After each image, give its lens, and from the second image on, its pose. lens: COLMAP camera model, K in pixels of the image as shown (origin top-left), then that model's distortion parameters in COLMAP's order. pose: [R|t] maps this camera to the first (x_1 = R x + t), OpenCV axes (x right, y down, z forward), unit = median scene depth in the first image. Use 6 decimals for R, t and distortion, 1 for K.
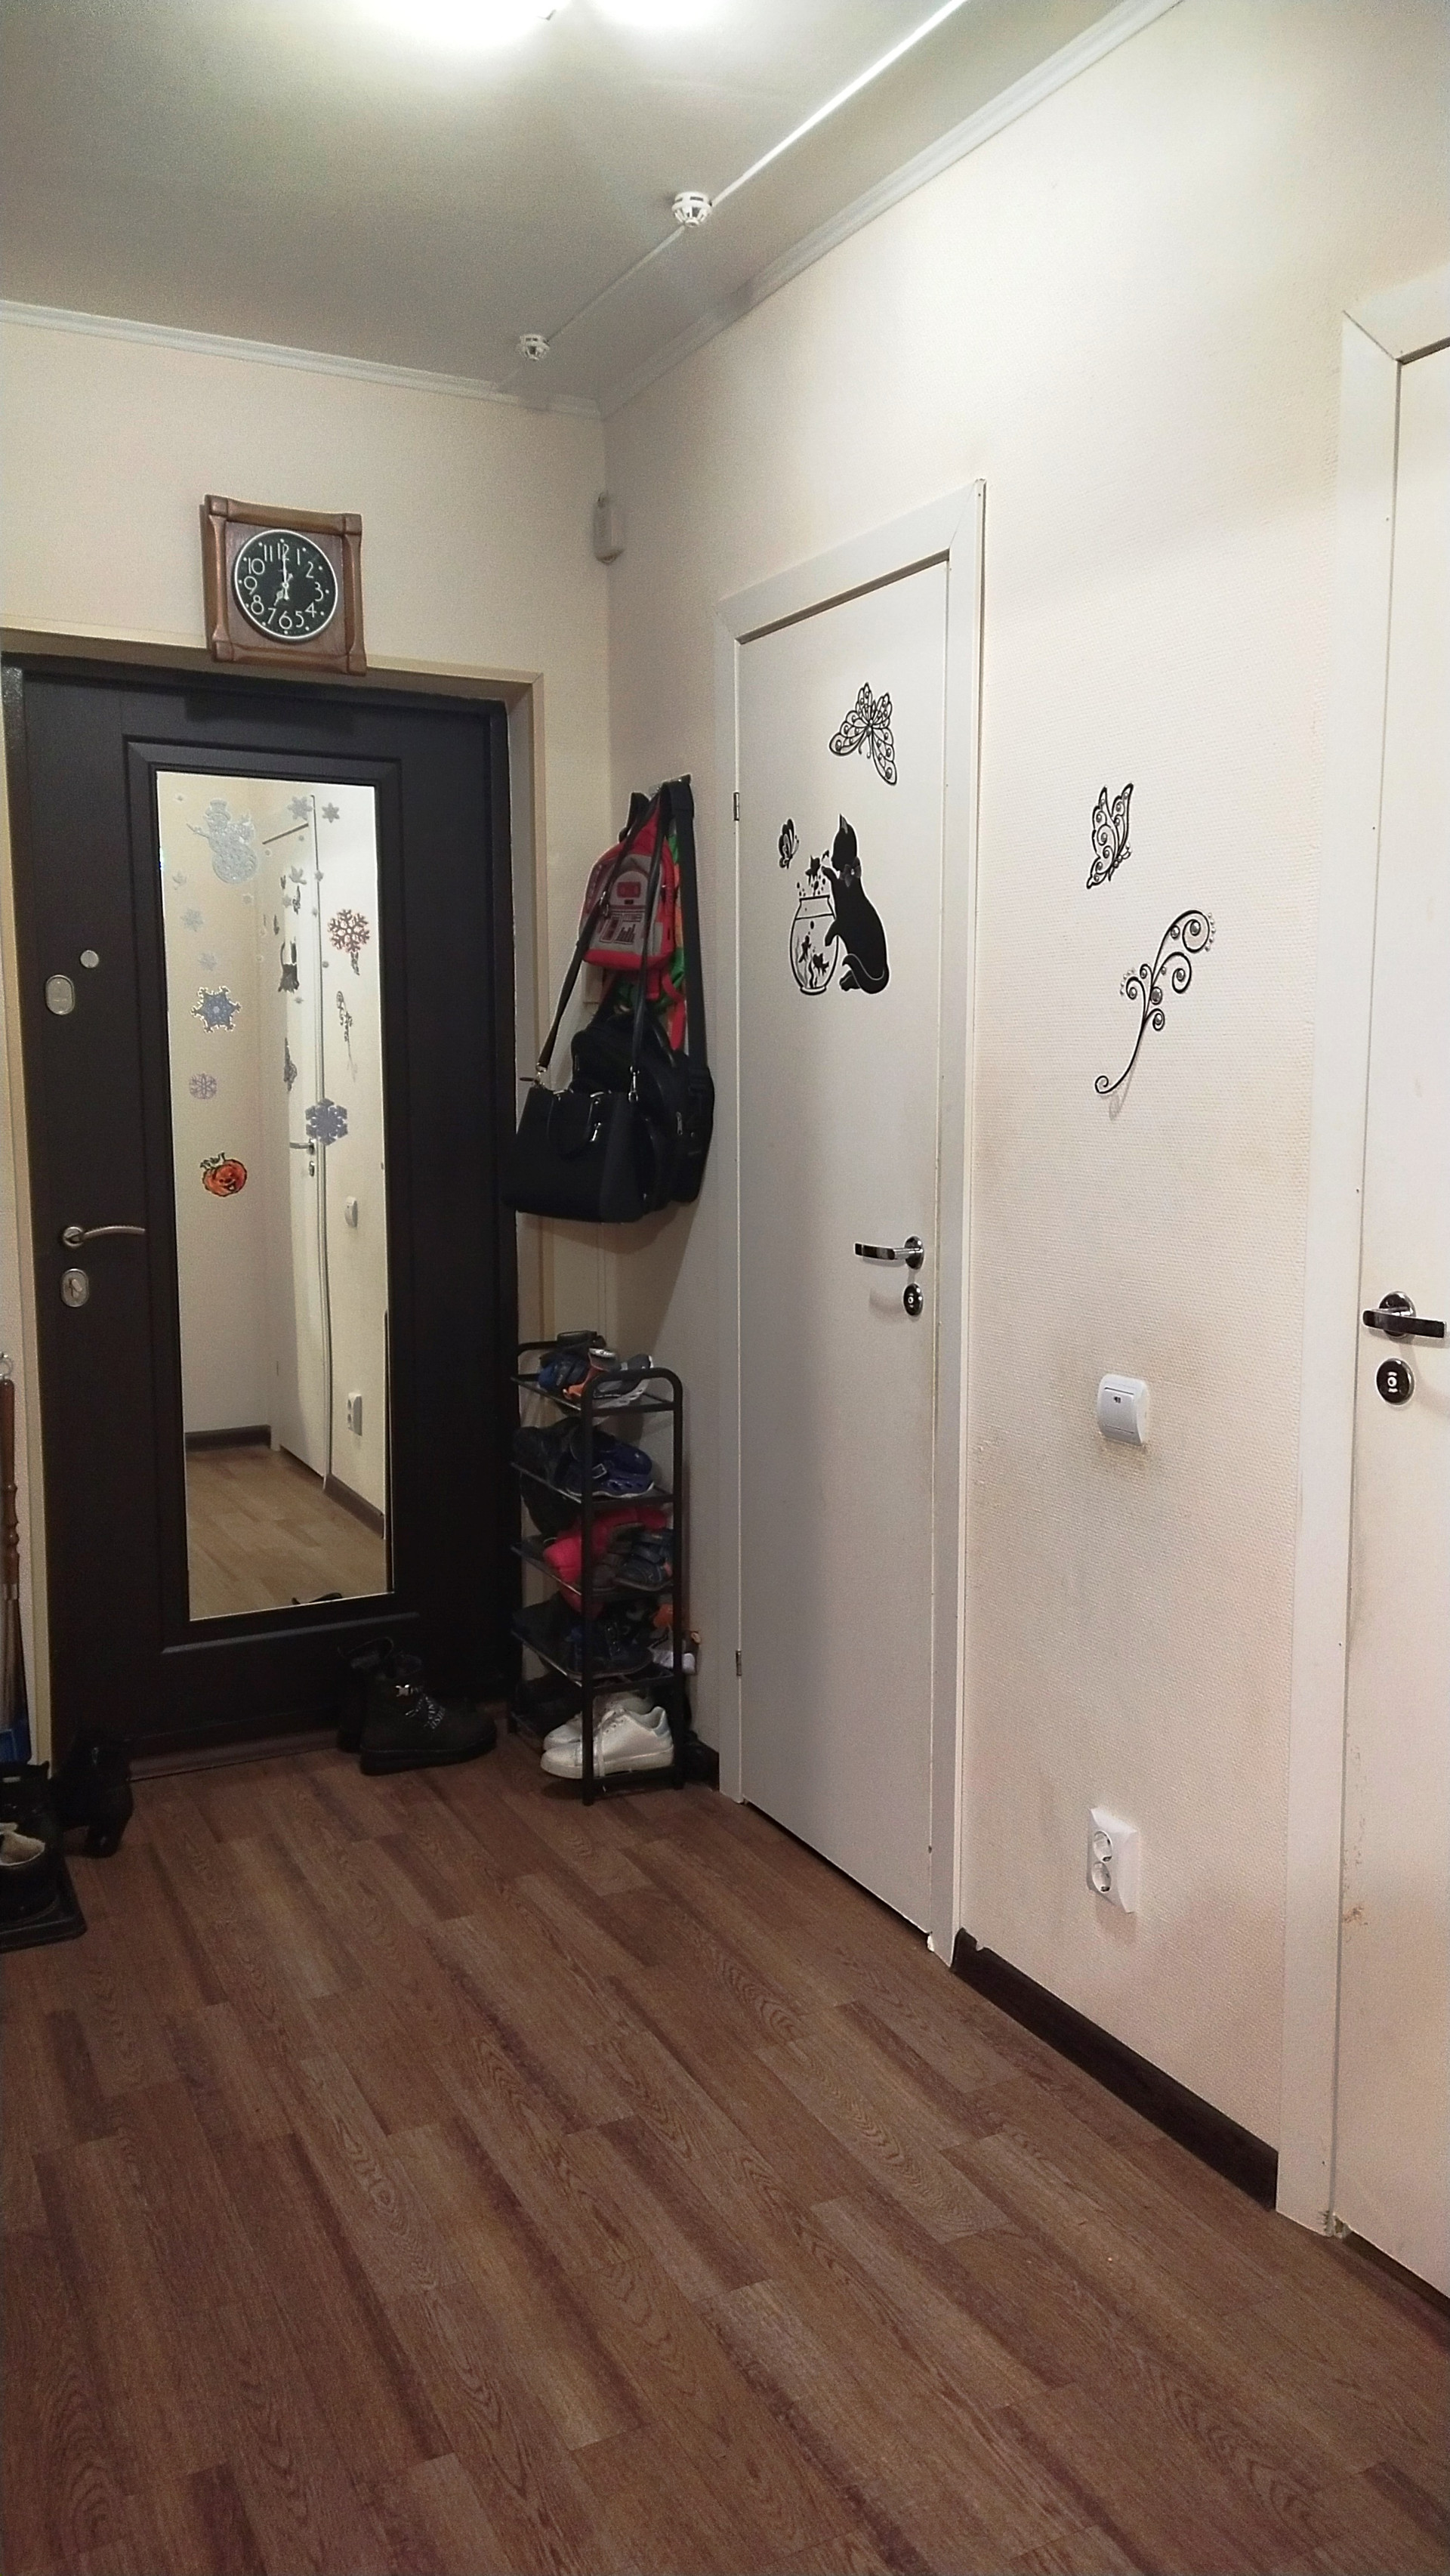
lens RADIAL K [[1907.3, 0, 721.5], [0, 1907.3, 1293.3], [0, 0, 1]] dist [0.124293, -0.144622]
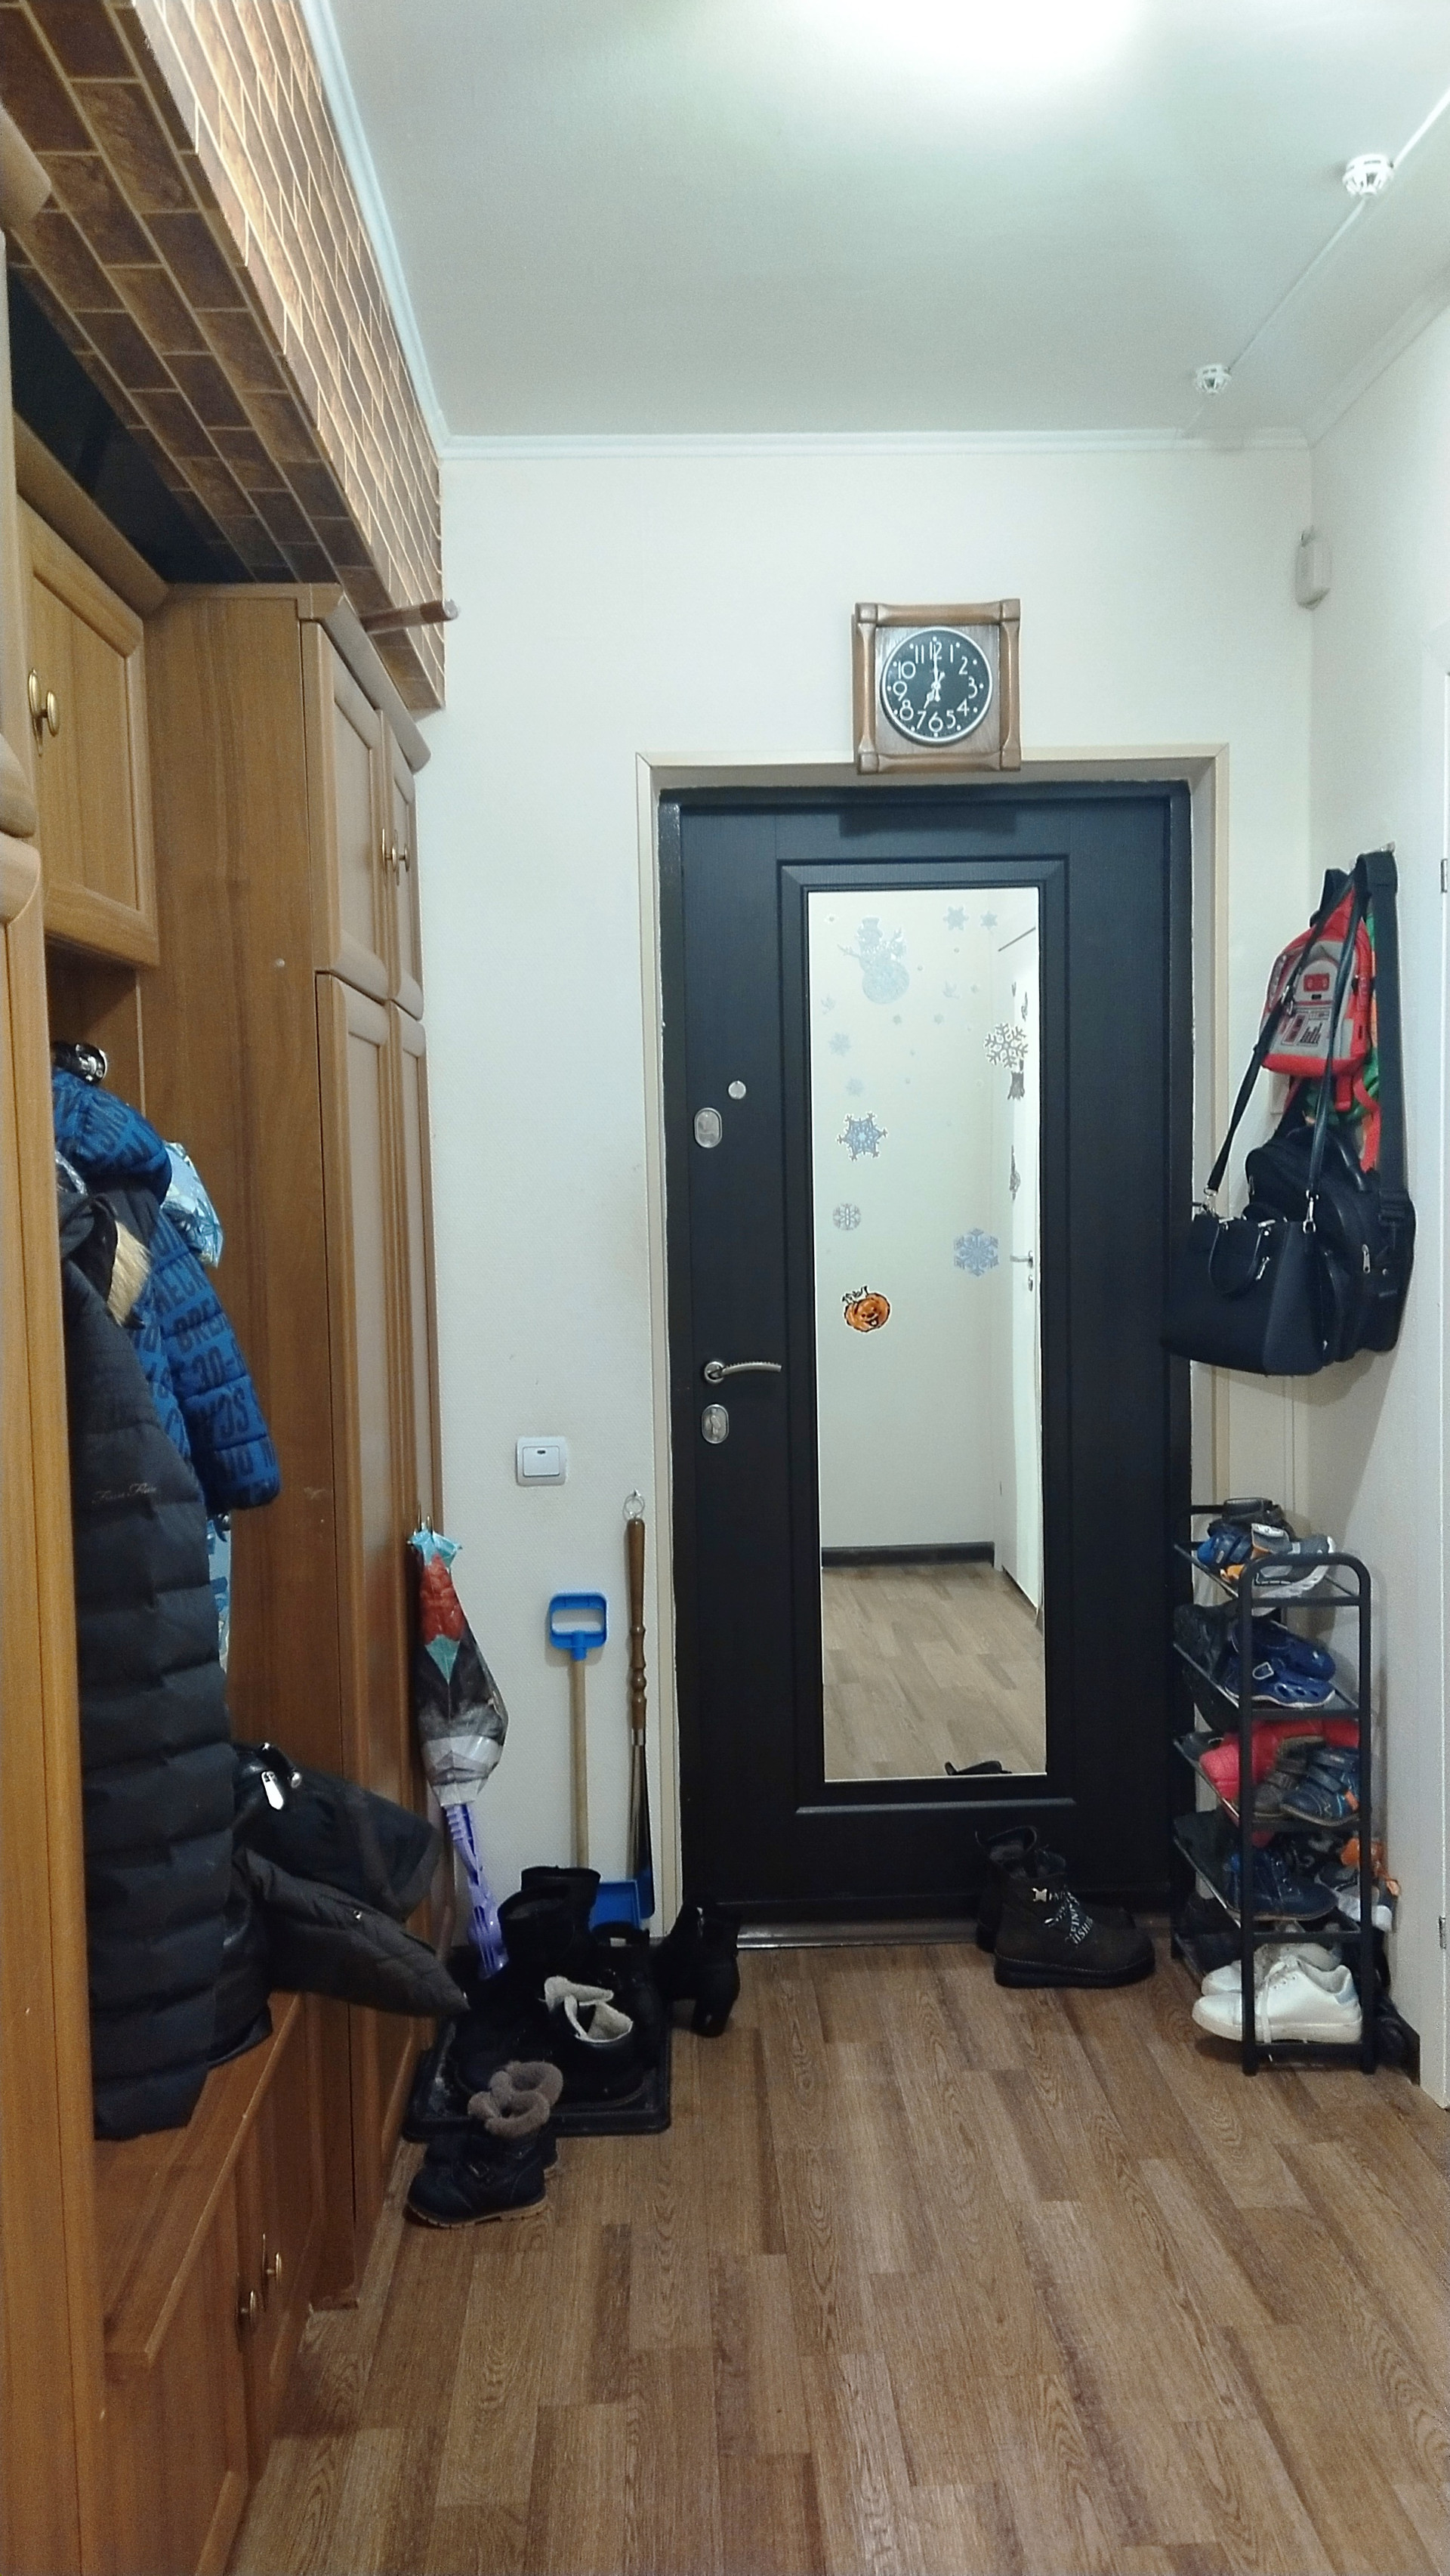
lens RADIAL K [[1907.3, 0, 721.5], [0, 1907.3, 1293.3], [0, 0, 1]] dist [0.124293, -0.144622]
pose [[0.909317, 0.012400, -0.415920, 0.070545], [-0.029615, 0.998950, -0.034966, -0.036282], [0.415049, 0.044112, 0.908729, 0.124005]]
